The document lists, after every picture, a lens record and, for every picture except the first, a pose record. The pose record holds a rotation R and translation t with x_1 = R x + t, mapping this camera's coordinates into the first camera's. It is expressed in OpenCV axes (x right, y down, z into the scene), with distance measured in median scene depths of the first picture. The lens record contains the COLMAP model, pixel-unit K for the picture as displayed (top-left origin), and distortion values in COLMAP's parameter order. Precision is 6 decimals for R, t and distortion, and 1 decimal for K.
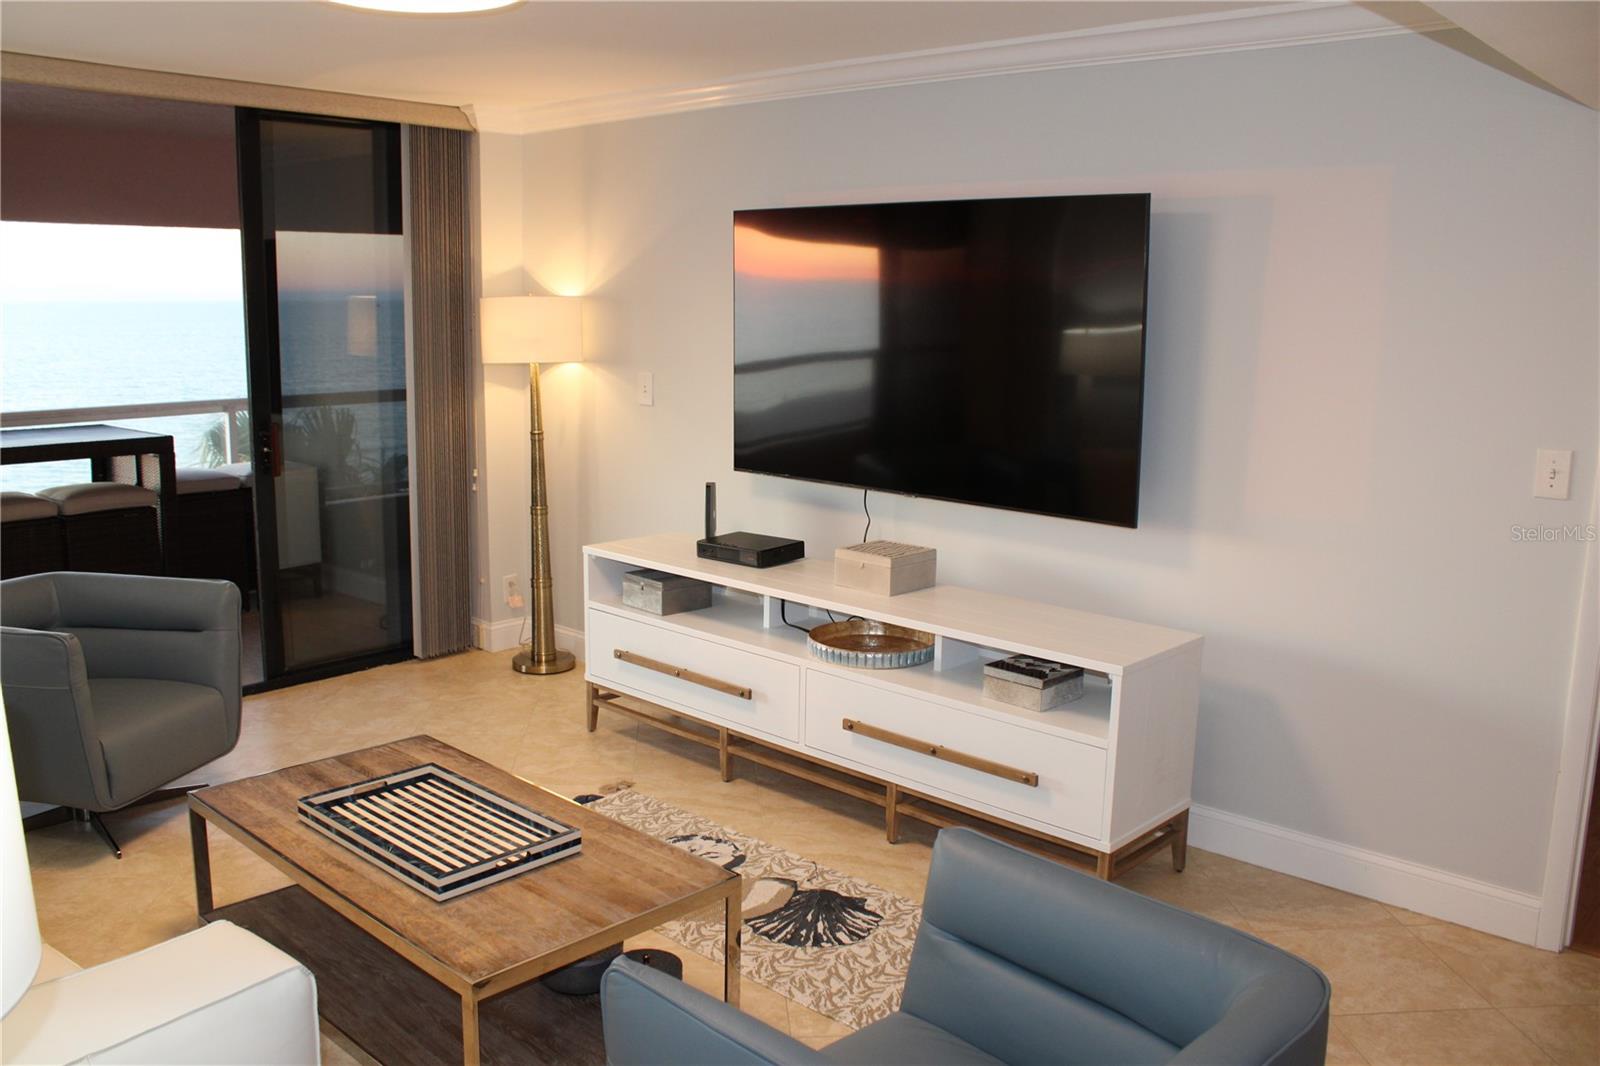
lens RADIAL K [[1328.9, 0, 799.7], [0, 1328.9, 536.6], [0, 0, 1]] dist [-0.171174, 0.143247]
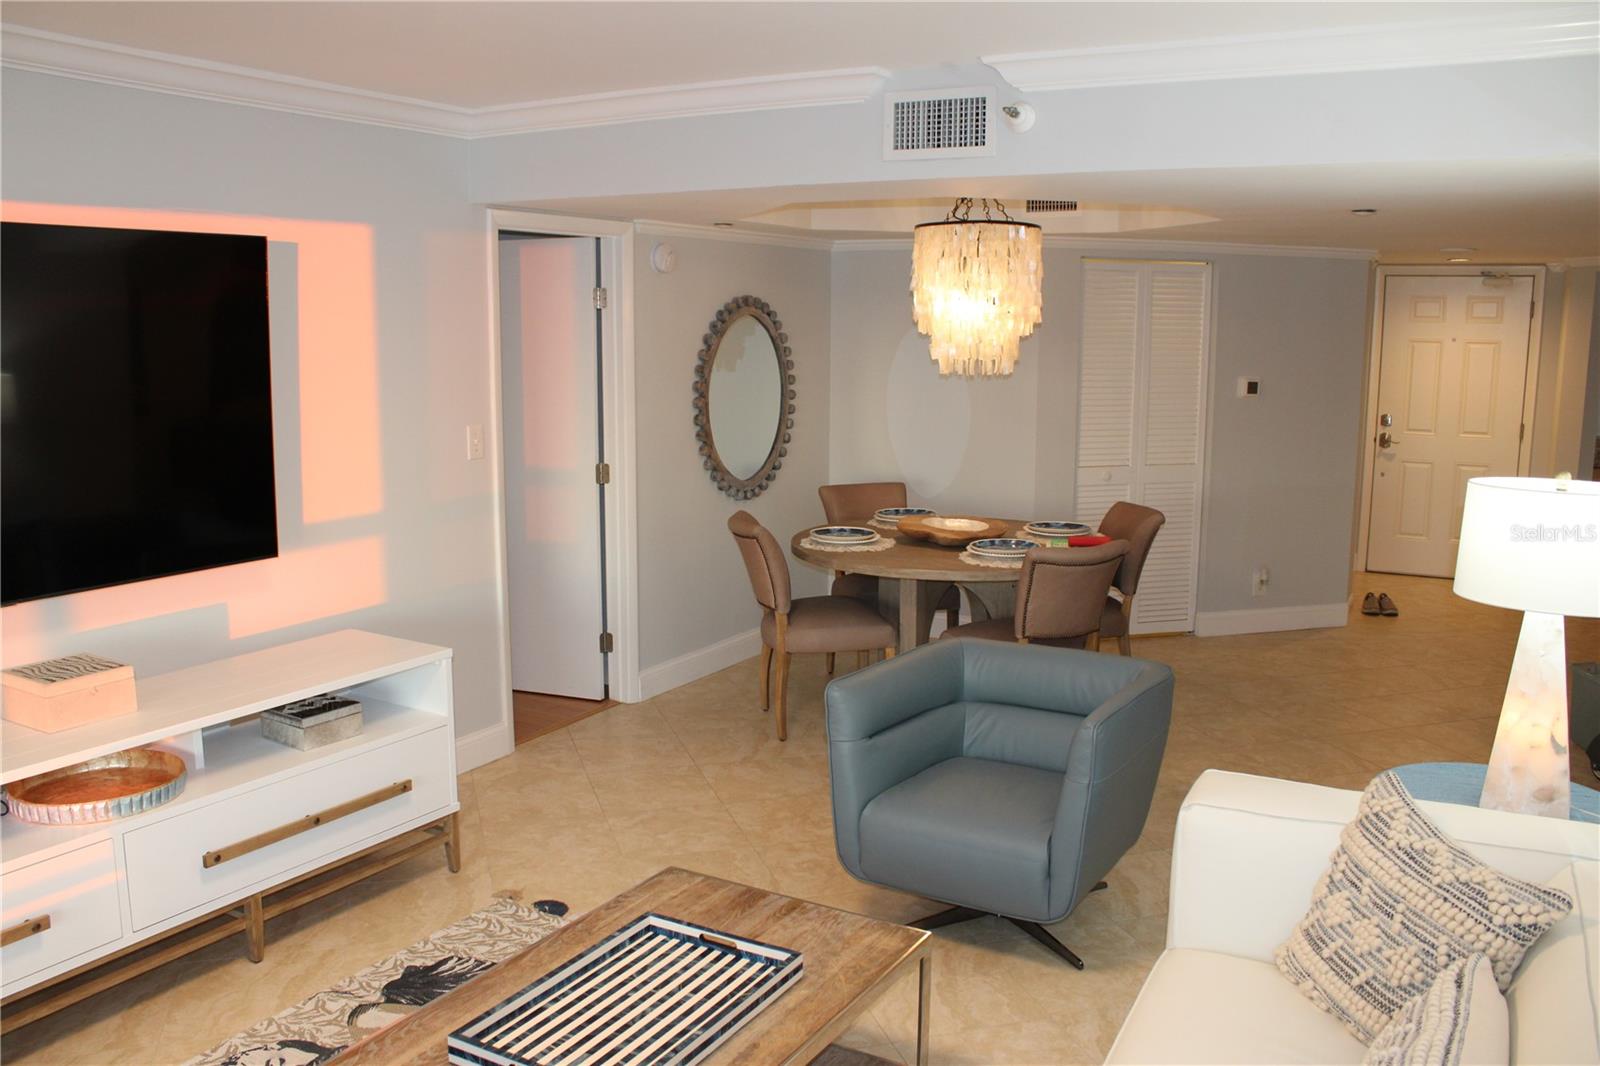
lens RADIAL K [[1328.9, 0, 799.7], [0, 1328.9, 536.6], [0, 0, 1]] dist [-0.171174, 0.143247]
pose [[-0.217984, -0.174301, 0.960262, -0.826394], [0.161090, 0.964001, 0.211548, -0.173487], [-0.962566, 0.200803, -0.182058, 0.793873]]
